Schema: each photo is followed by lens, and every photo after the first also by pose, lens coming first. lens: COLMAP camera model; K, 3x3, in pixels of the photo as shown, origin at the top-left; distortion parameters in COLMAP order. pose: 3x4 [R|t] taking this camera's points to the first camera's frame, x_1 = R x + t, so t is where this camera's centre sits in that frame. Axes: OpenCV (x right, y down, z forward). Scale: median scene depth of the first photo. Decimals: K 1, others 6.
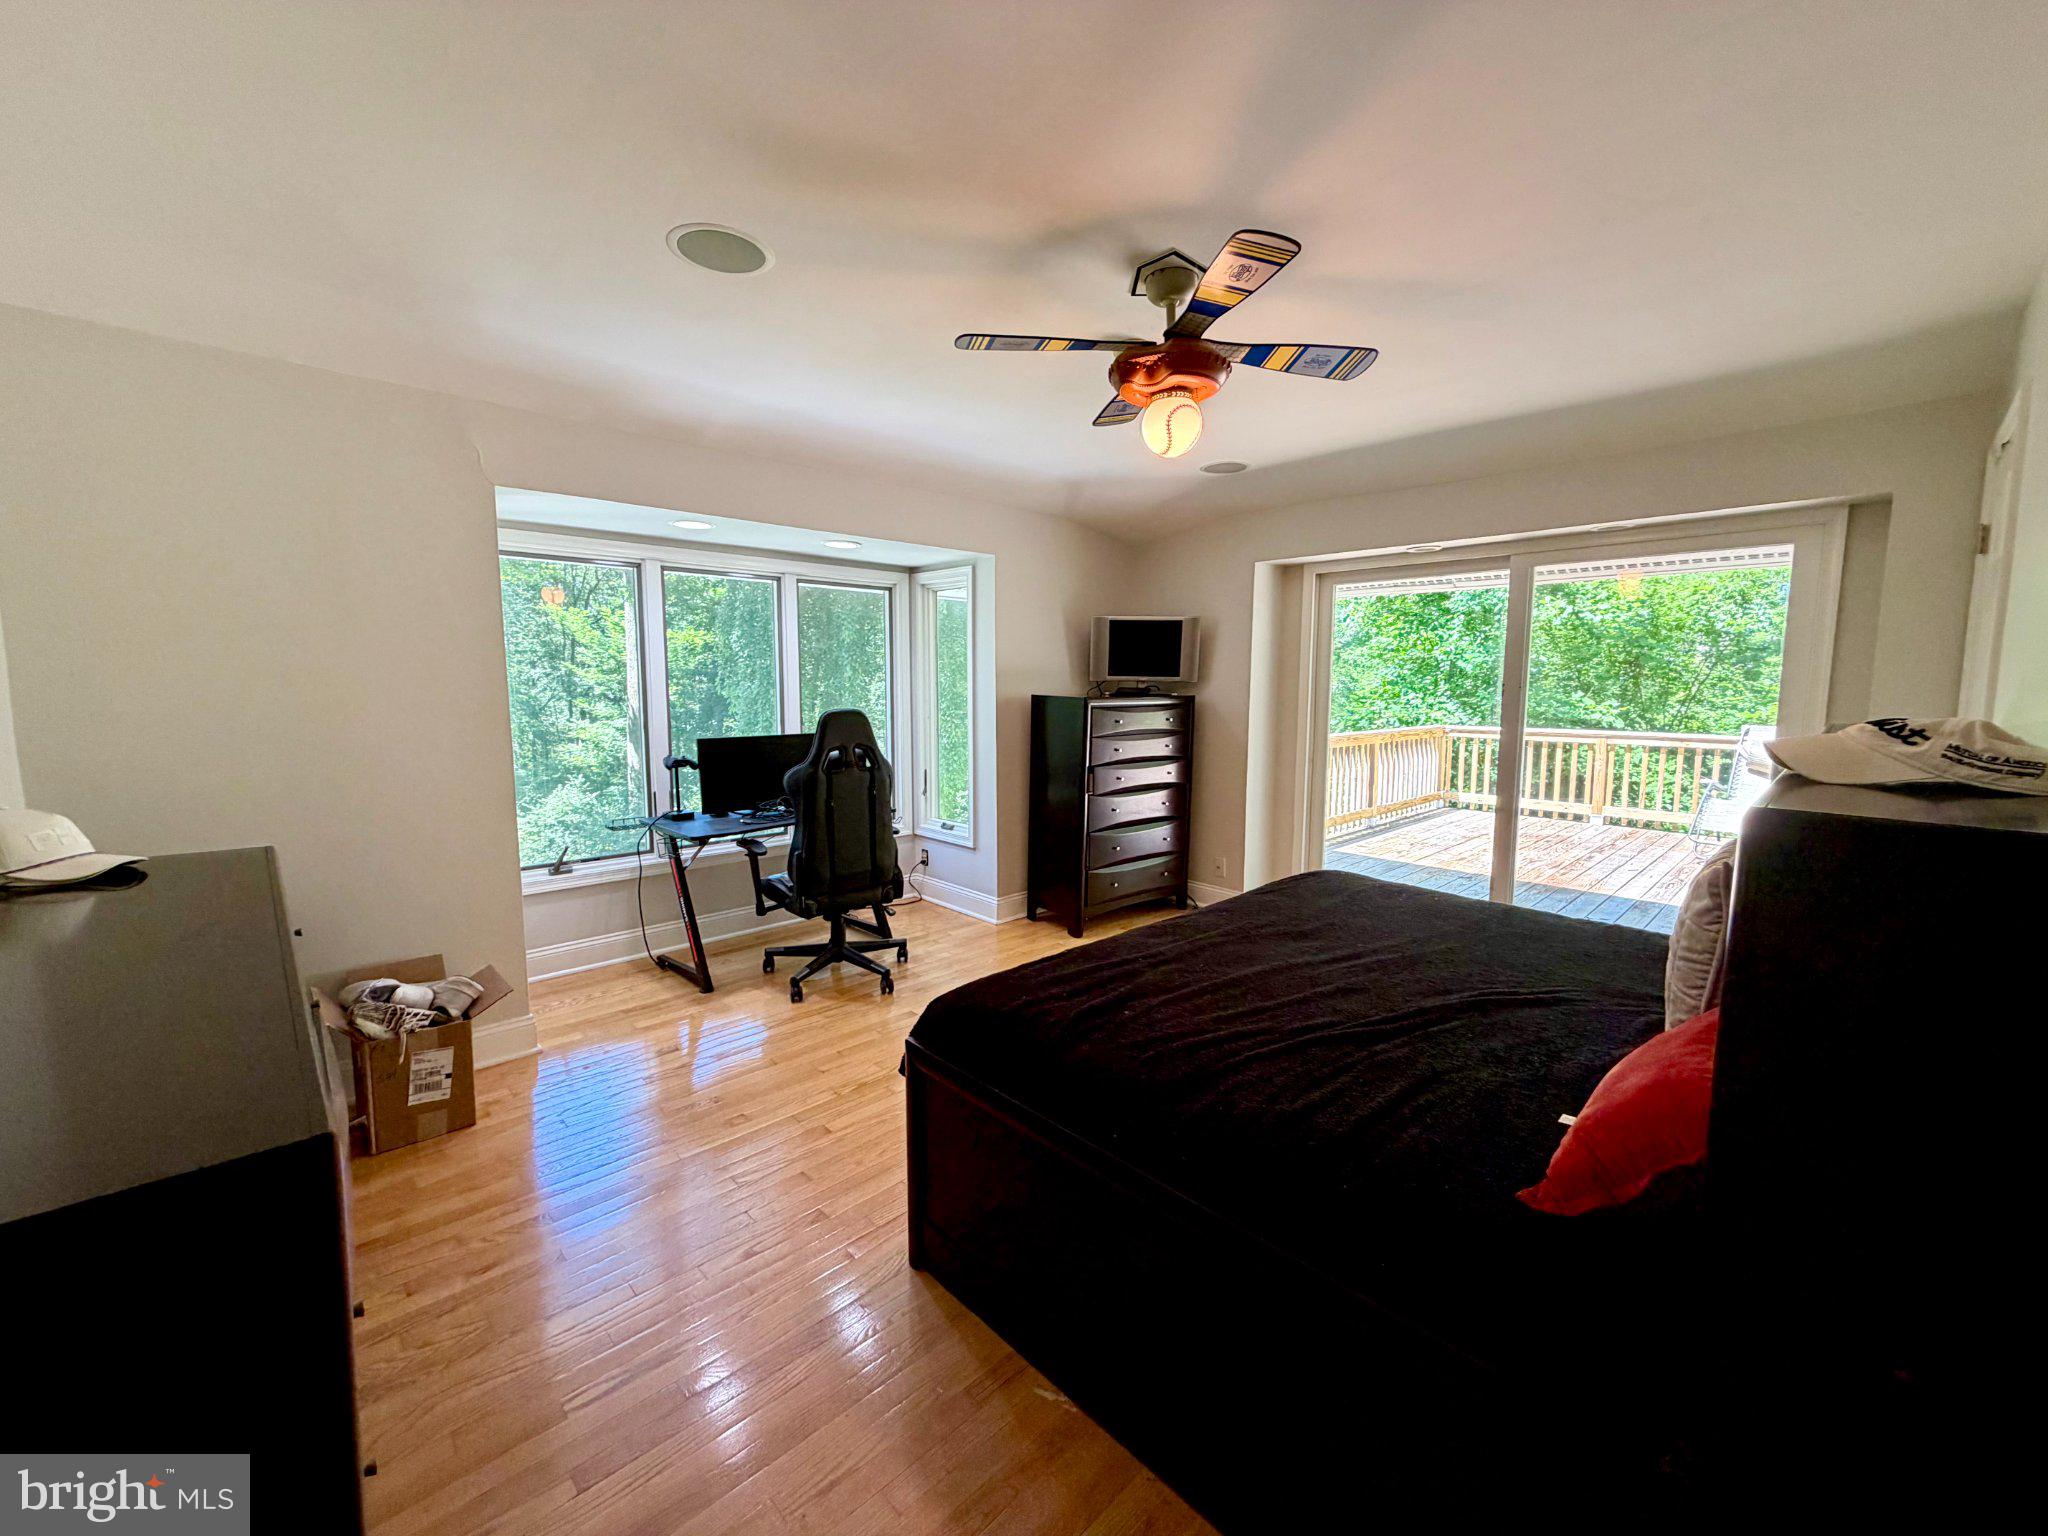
lens RADIAL K [[817.7, 0, 1017.2], [0, 817.7, 771.1], [0, 0, 1]] dist [0.000286, 0.000193]
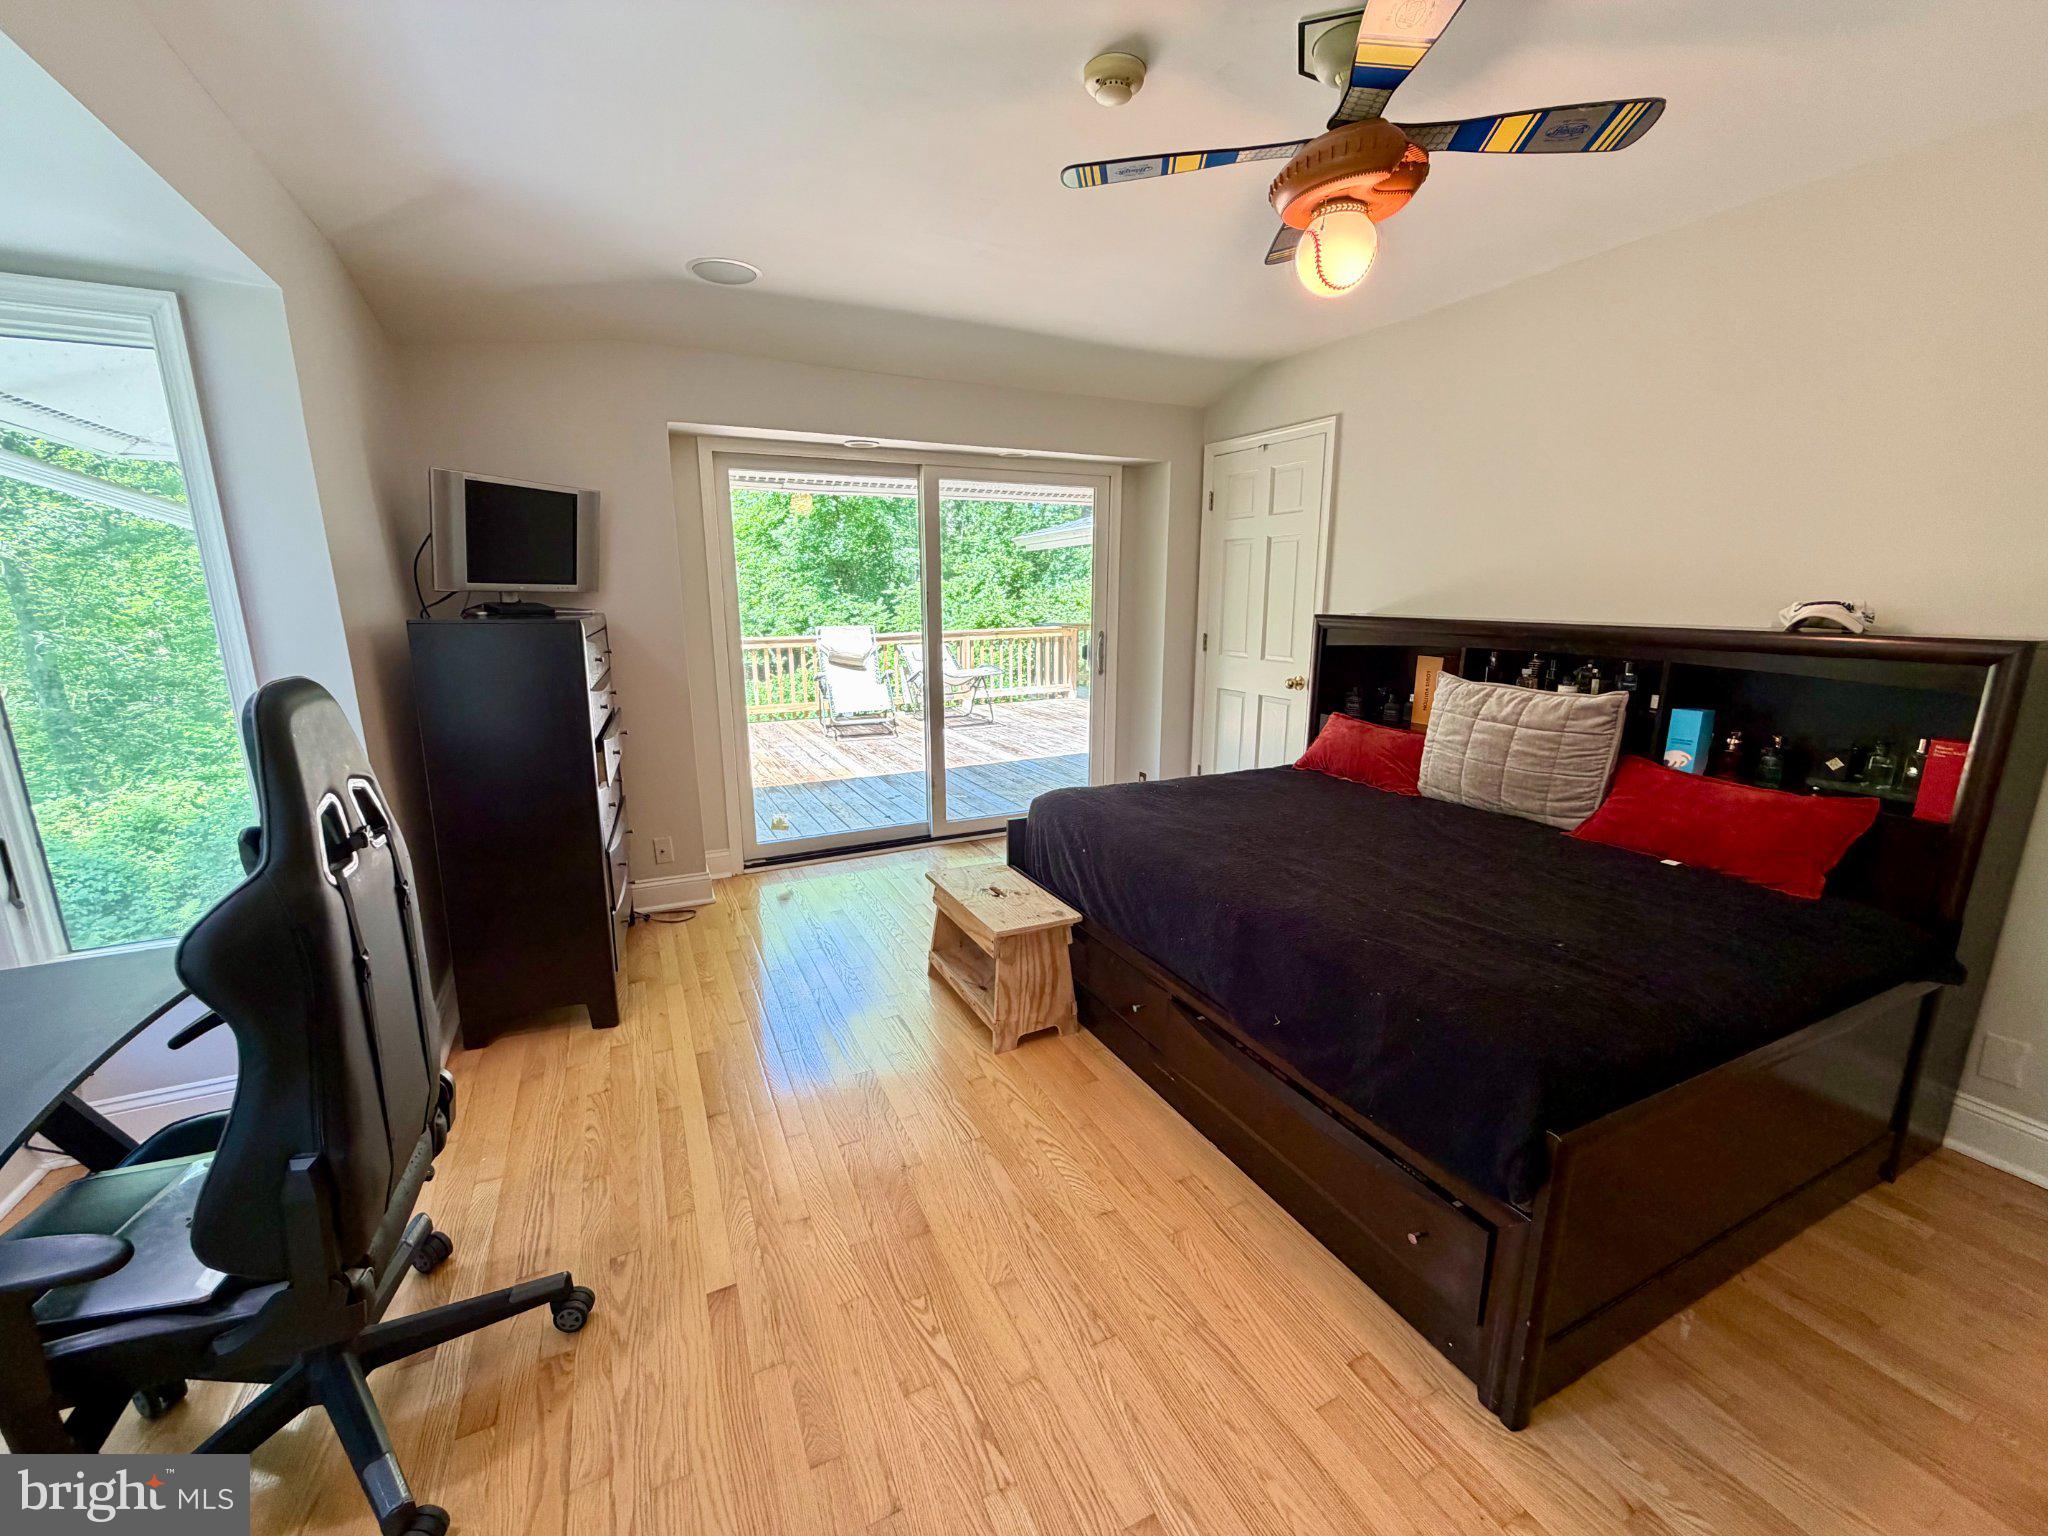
lens RADIAL K [[817.7, 0, 1017.2], [0, 817.7, 771.1], [0, 0, 1]] dist [0.000286, 0.000193]
pose [[0.305402, -0.211759, 0.928379, -0.385321], [0.106448, 0.976440, 0.187704, -0.066488], [-0.946255, 0.041499, 0.320749, 0.558229]]
